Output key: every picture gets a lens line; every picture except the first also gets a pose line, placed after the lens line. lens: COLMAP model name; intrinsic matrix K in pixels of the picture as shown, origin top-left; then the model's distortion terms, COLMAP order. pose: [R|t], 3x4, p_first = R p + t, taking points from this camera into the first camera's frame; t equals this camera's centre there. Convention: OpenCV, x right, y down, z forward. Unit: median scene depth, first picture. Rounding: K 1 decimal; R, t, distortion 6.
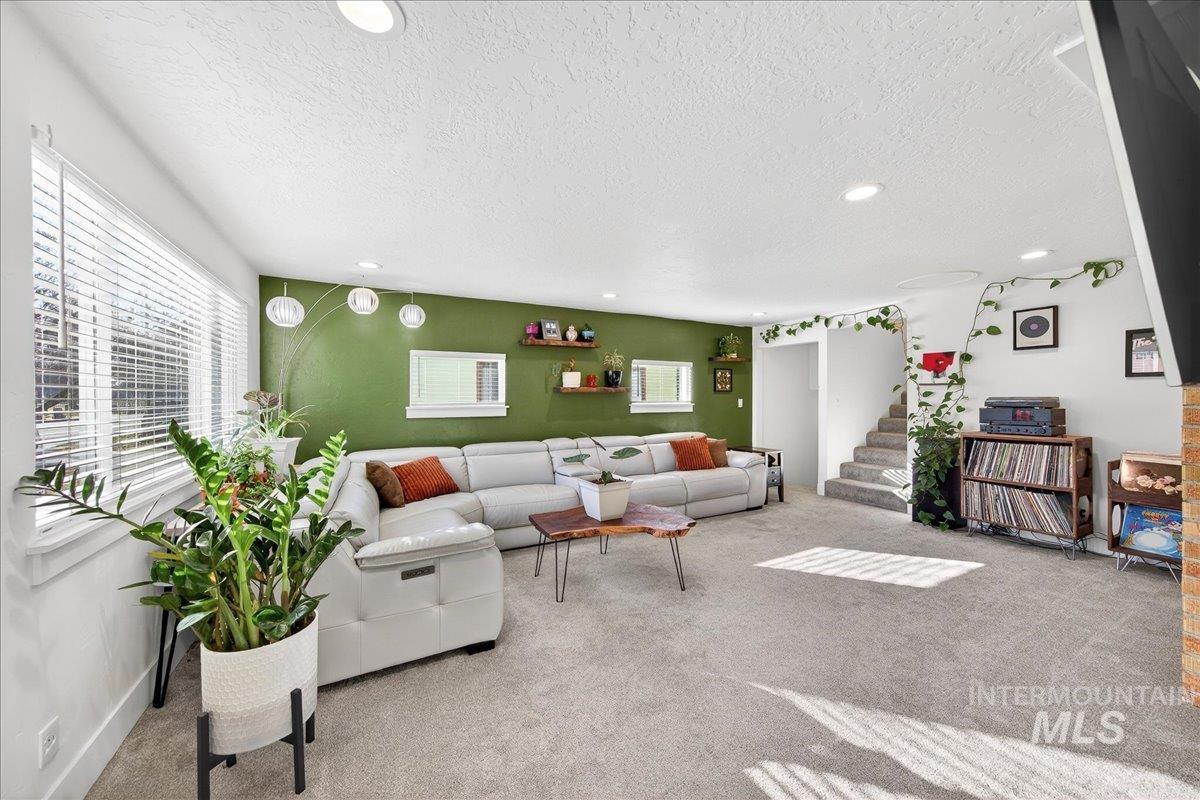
lens RADIAL K [[434.7, 0, 606.0], [0, 434.7, 394.5], [0, 0, 1]] dist [0.000641, 0.000075]
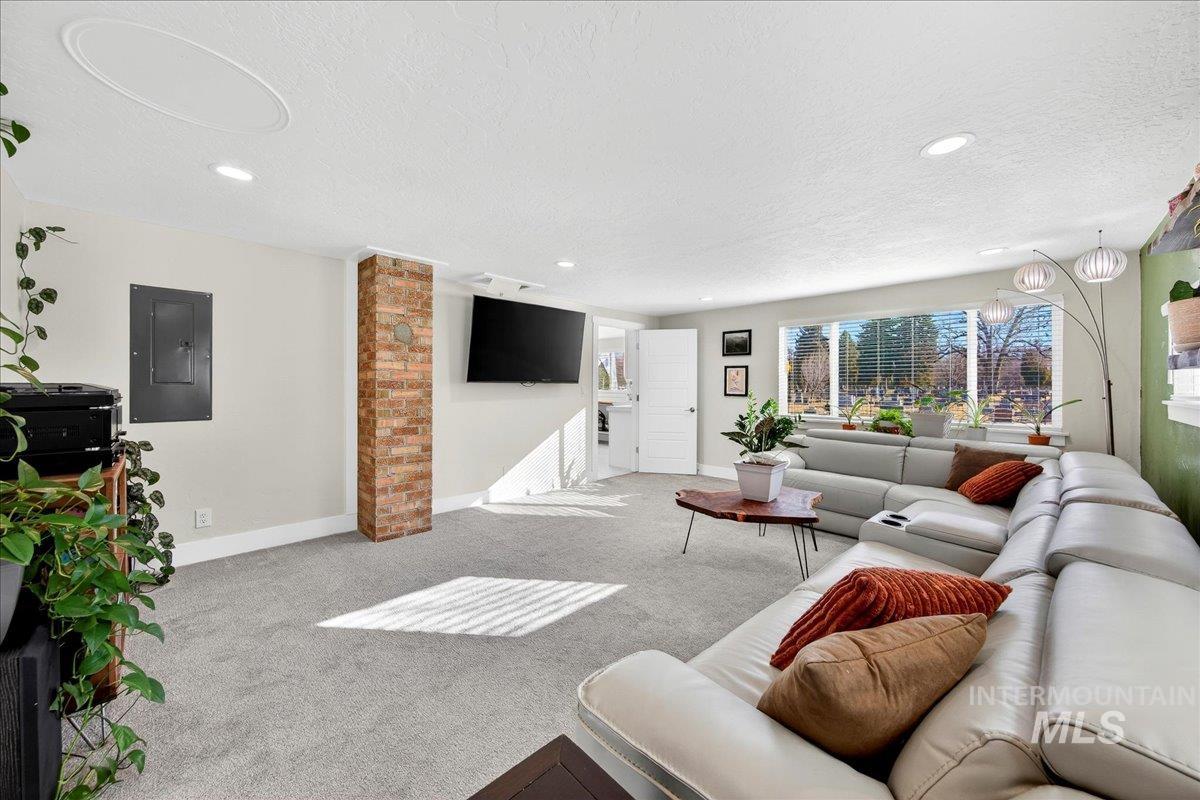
lens RADIAL K [[434.7, 0, 606.0], [0, 434.7, 394.5], [0, 0, 1]] dist [0.000641, 0.000075]
pose [[-0.958030, 0.009929, -0.286496, 0.376786], [0.002908, 0.999685, 0.024918, -0.001982], [0.286653, 0.023039, -0.957757, 1.084846]]
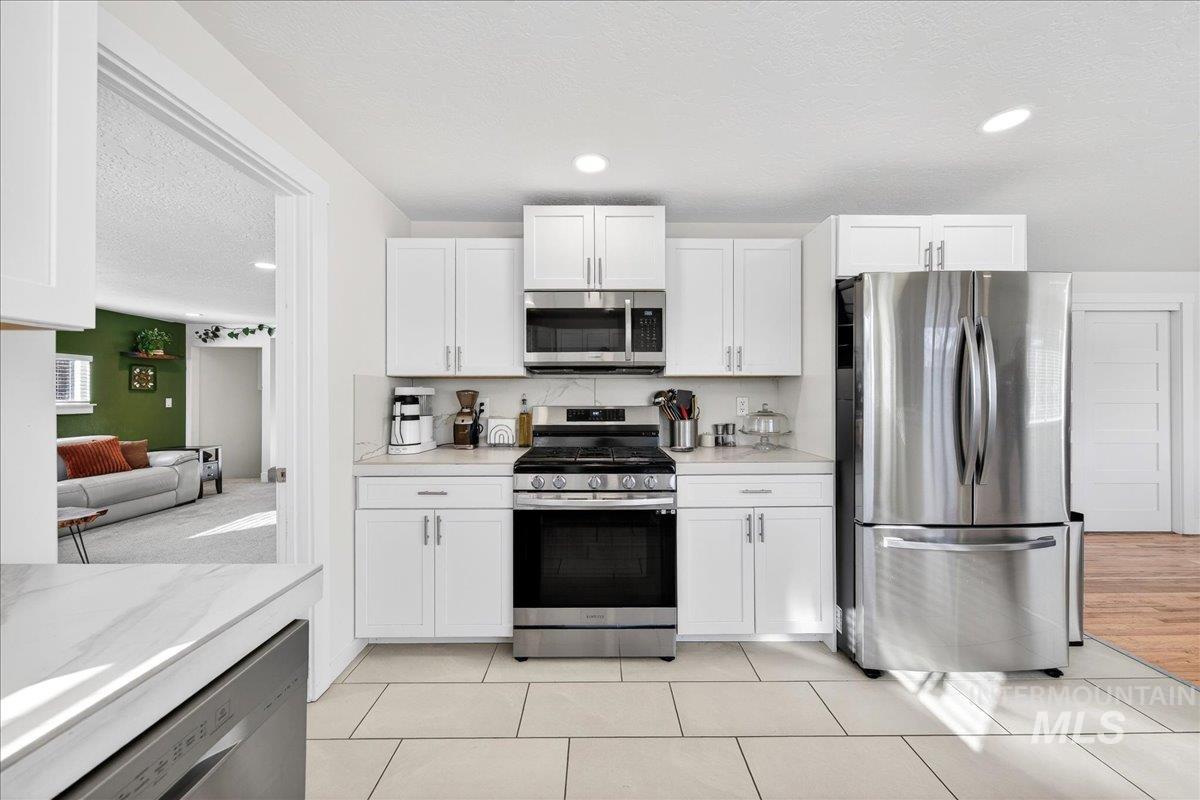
lens RADIAL K [[434.7, 0, 606.0], [0, 434.7, 394.5], [0, 0, 1]] dist [0.000641, 0.000075]
pose [[0.468759, 0.003961, 0.883317, -0.097302], [-0.002840, 0.999992, -0.002977, 0.002242], [-0.883321, -0.001113, 0.468767, -0.343395]]
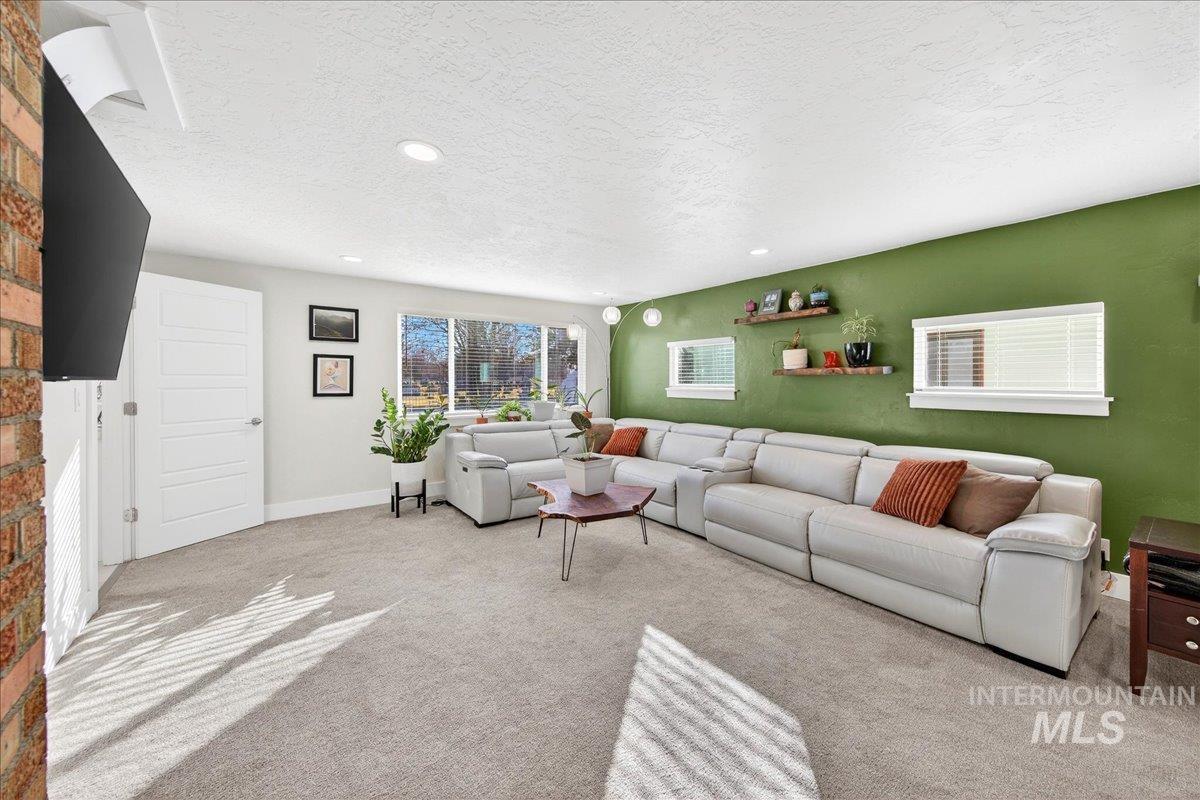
lens RADIAL K [[438.6, 0, 599.0], [0, 438.6, 378.0], [0, 0, 1]] dist [0.000414, 0.000070]
pose [[0.142482, -0.005994, -0.989779, 0.618344], [0.003286, 0.999979, -0.005582, 0.002741], [0.989792, -0.002457, 0.142498, 0.498649]]
